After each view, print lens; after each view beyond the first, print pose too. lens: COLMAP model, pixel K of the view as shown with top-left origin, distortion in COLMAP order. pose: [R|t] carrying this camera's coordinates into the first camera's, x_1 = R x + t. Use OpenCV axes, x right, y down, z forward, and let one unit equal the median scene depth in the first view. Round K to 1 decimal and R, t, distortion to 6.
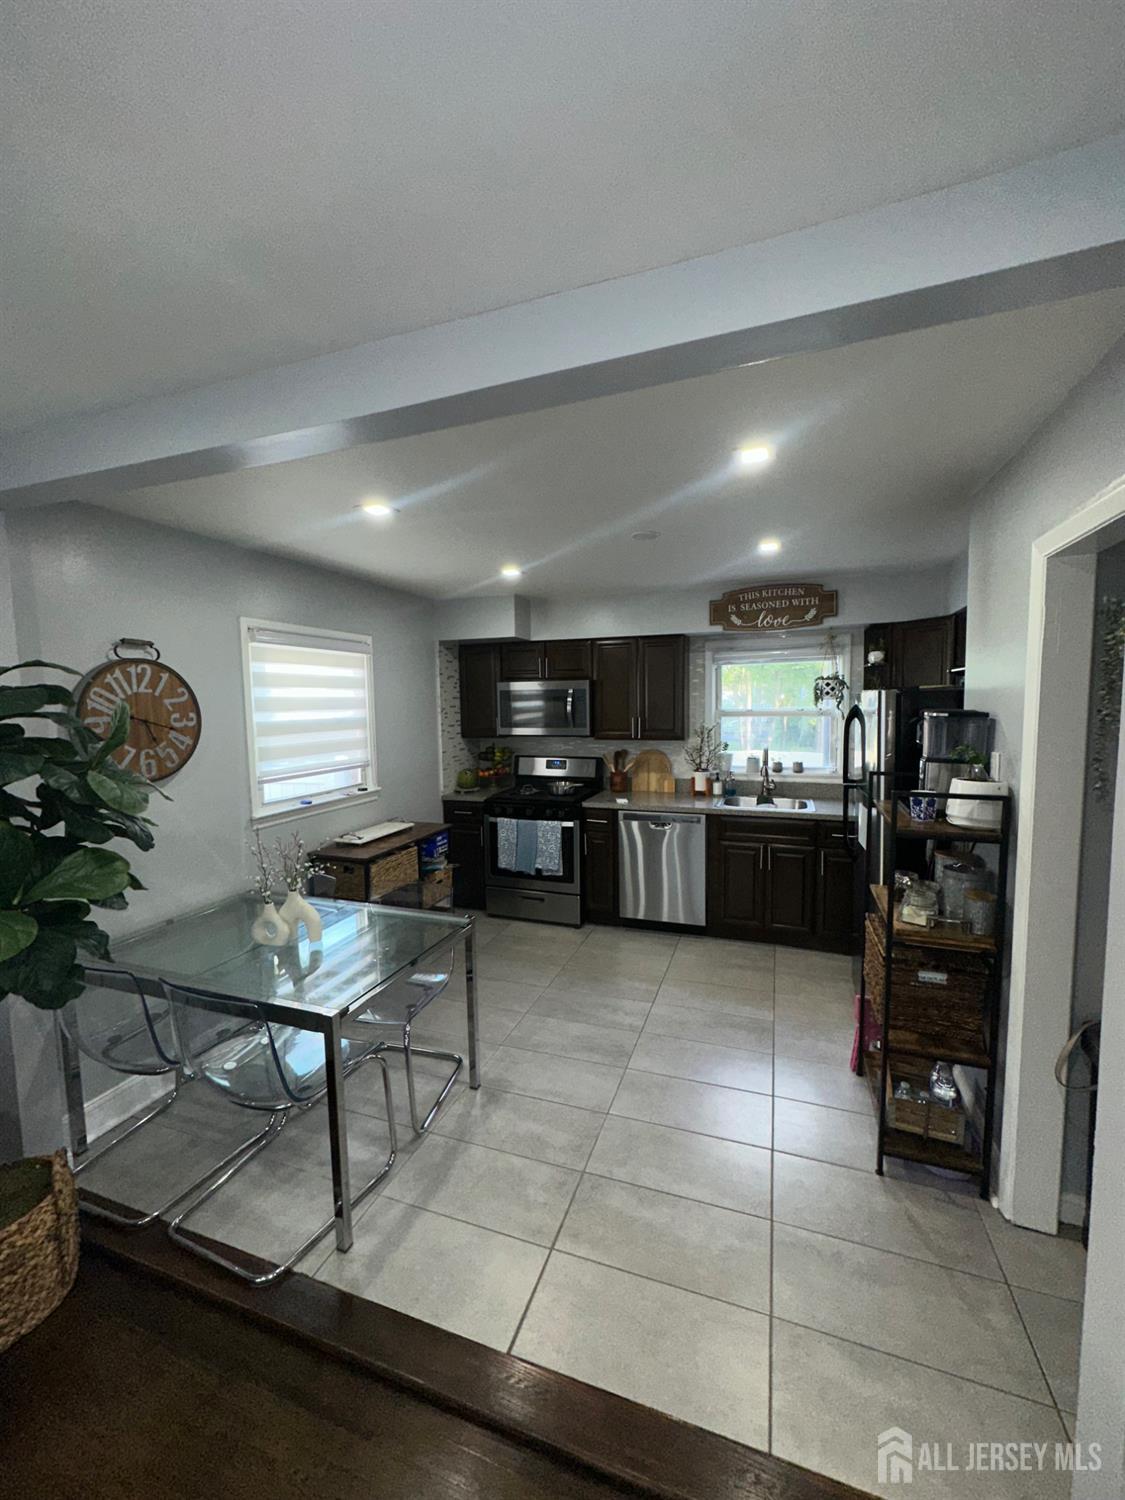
lens RADIAL K [[594.4, 0, 562.5], [0, 594.4, 750.0], [0, 0, 1]] dist [-0.003286, 0.000446]
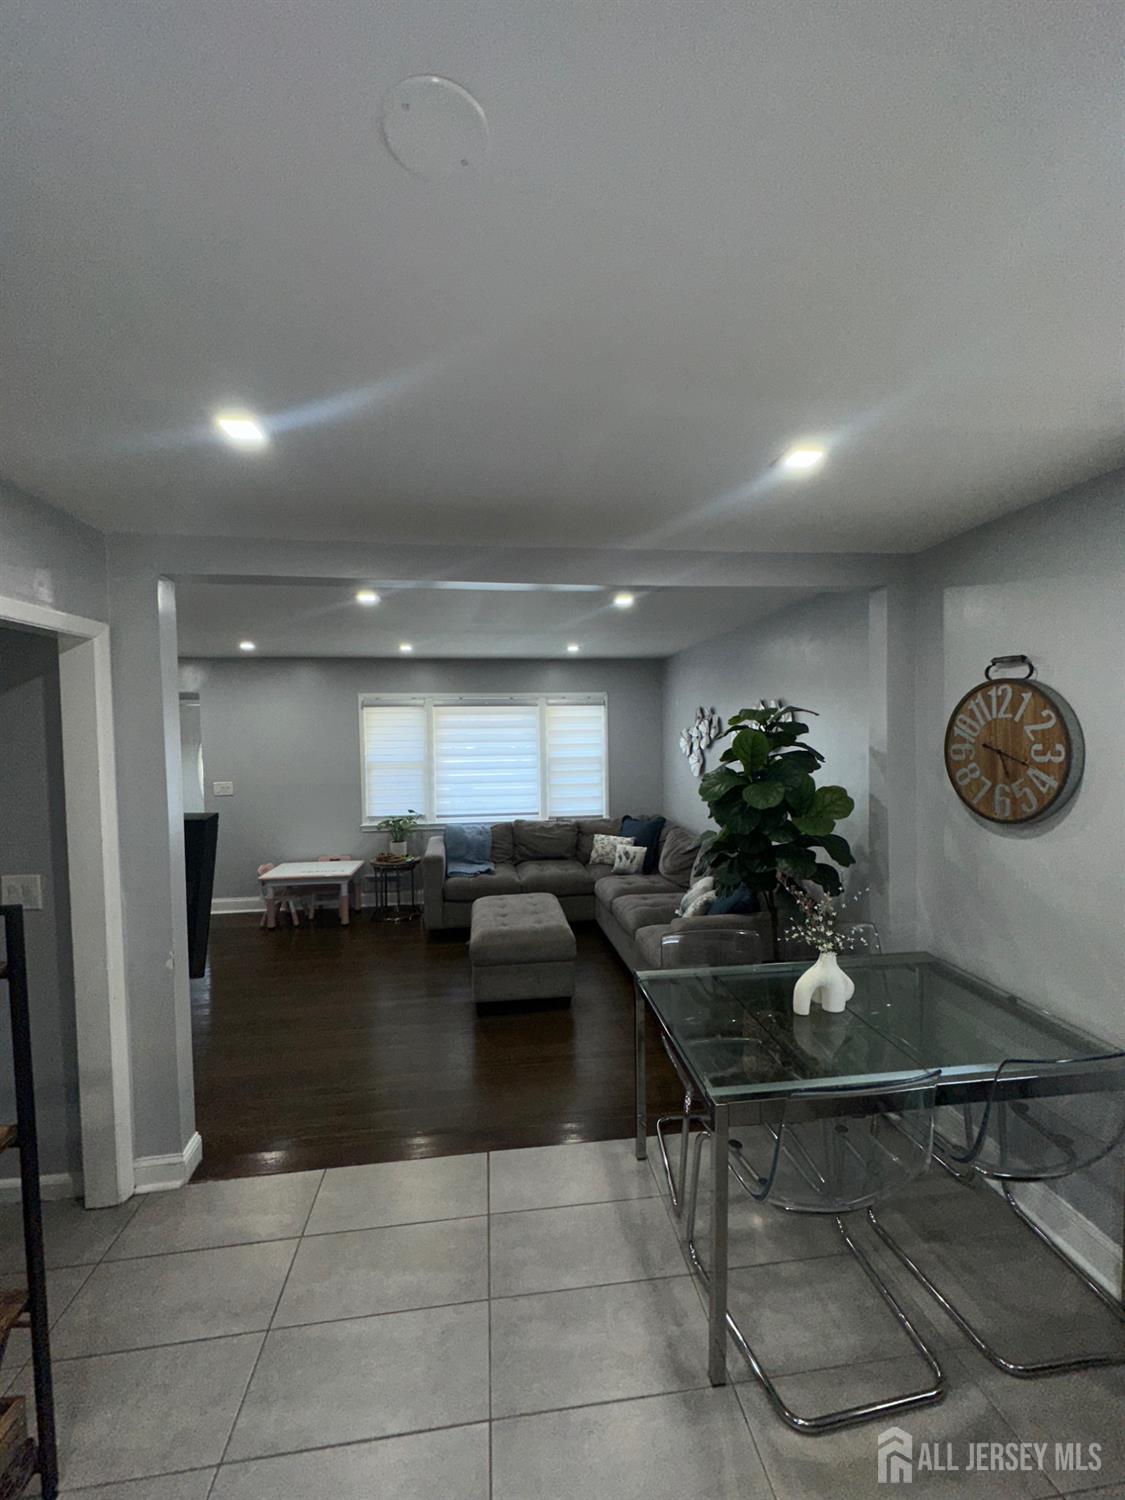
lens RADIAL K [[597.8, 0, 562.5], [0, 597.8, 750.0], [0, 0, 1]] dist [-0.001284, 0.000069]
pose [[-0.889339, 0.044528, -0.455075, 0.236795], [-0.007402, 0.993715, 0.111697, -0.132908], [0.457188, 0.102705, -0.883420, 1.375601]]
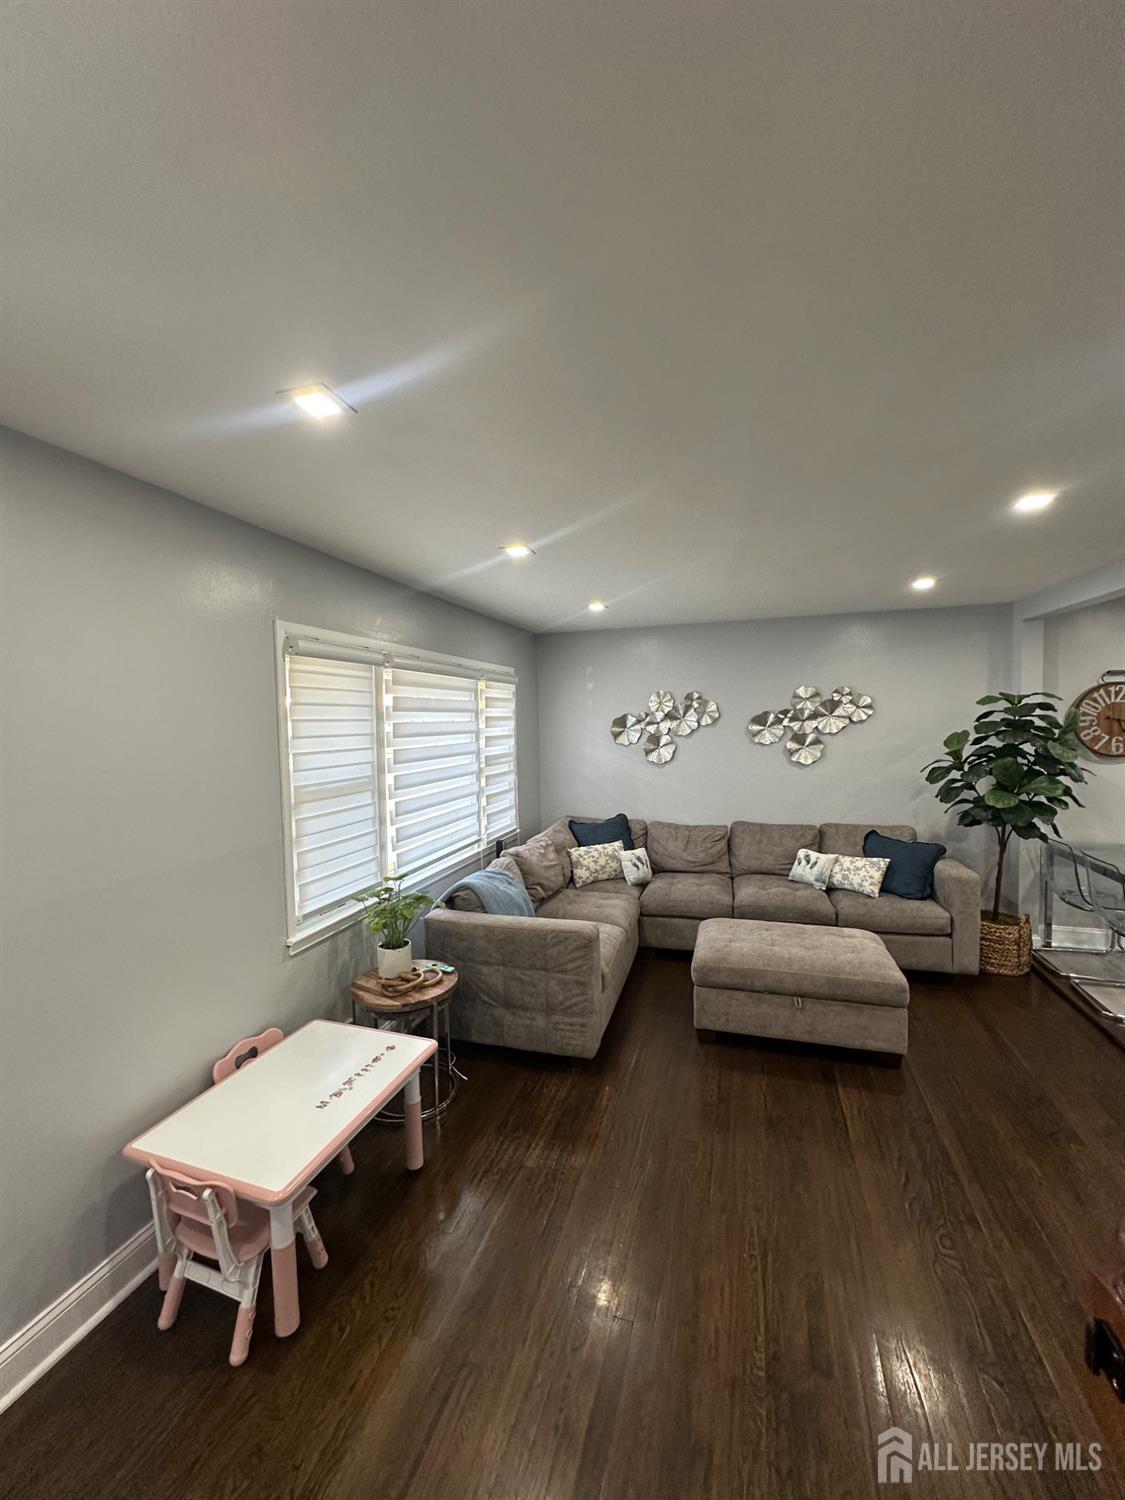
lens RADIAL K [[594.4, 0, 562.5], [0, 594.4, 750.0], [0, 0, 1]] dist [-0.003286, 0.000446]
pose [[0.047465, 0.071675, -0.996298, 0.807109], [-0.064265, 0.995575, 0.068561, 0.019793], [0.996803, 0.060772, 0.051861, -0.571537]]
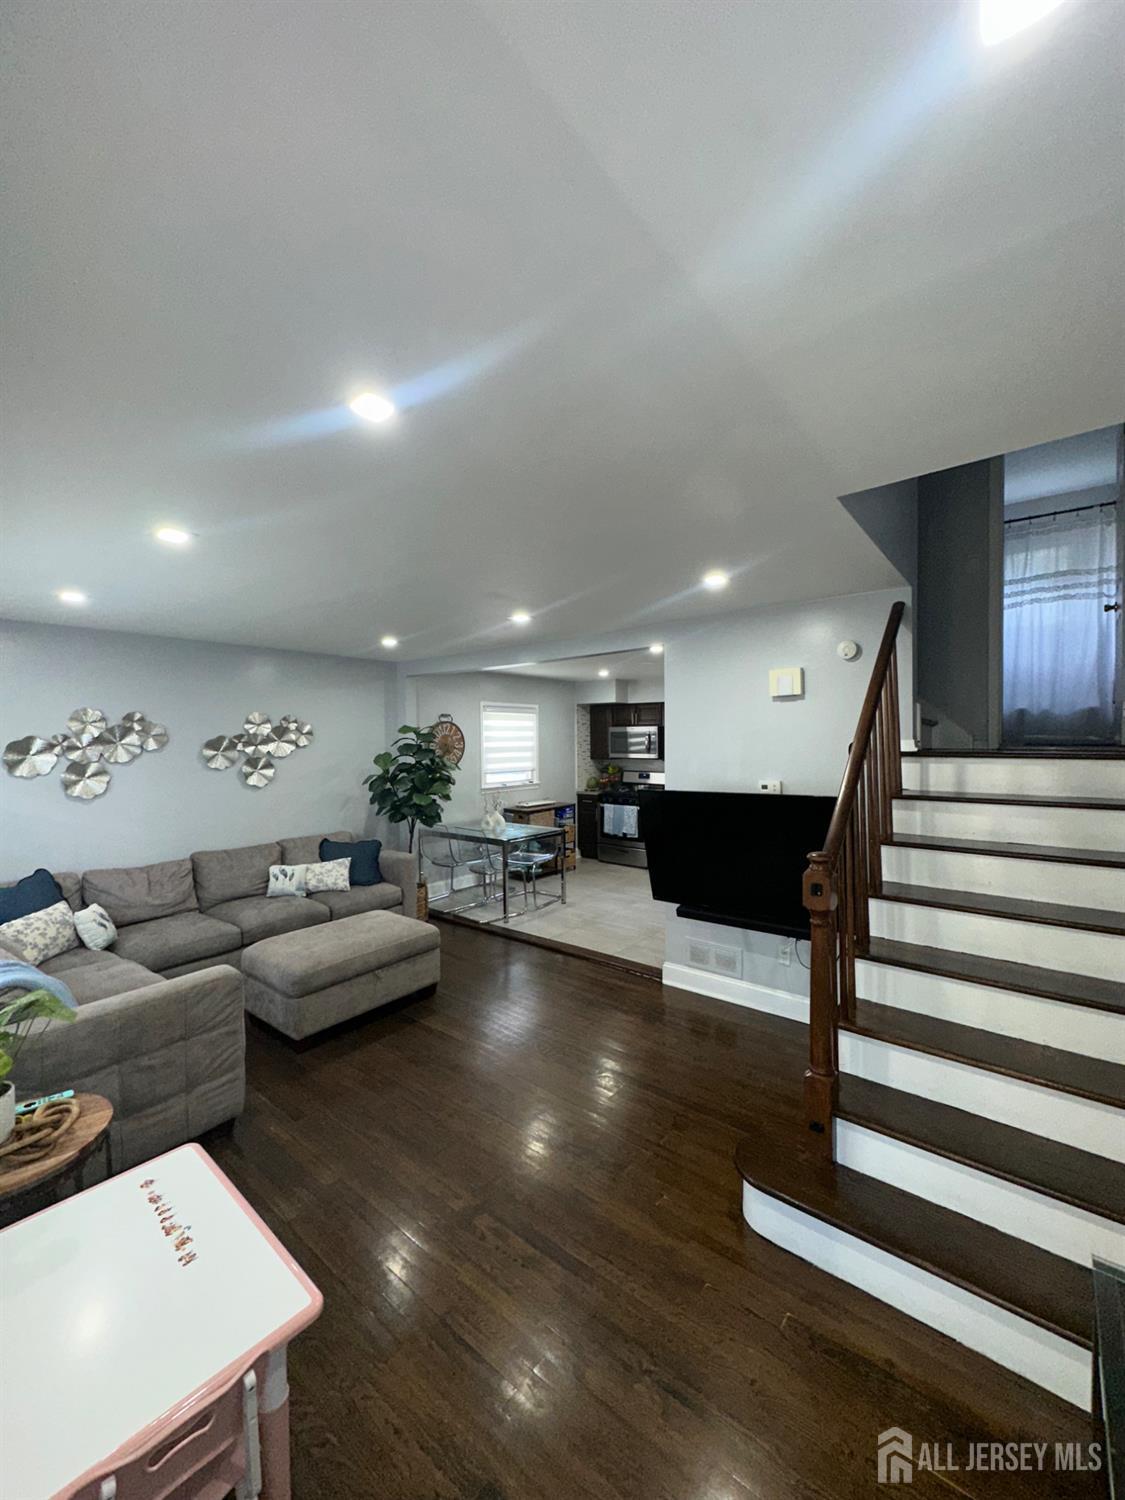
lens RADIAL K [[594.4, 0, 562.5], [0, 594.4, 750.0], [0, 0, 1]] dist [-0.003286, 0.000446]
pose [[0.945109, 0.017450, -0.326290, 0.584011], [-0.036157, 0.998026, -0.051353, 0.083076], [0.324749, 0.060332, 0.943874, -1.207061]]
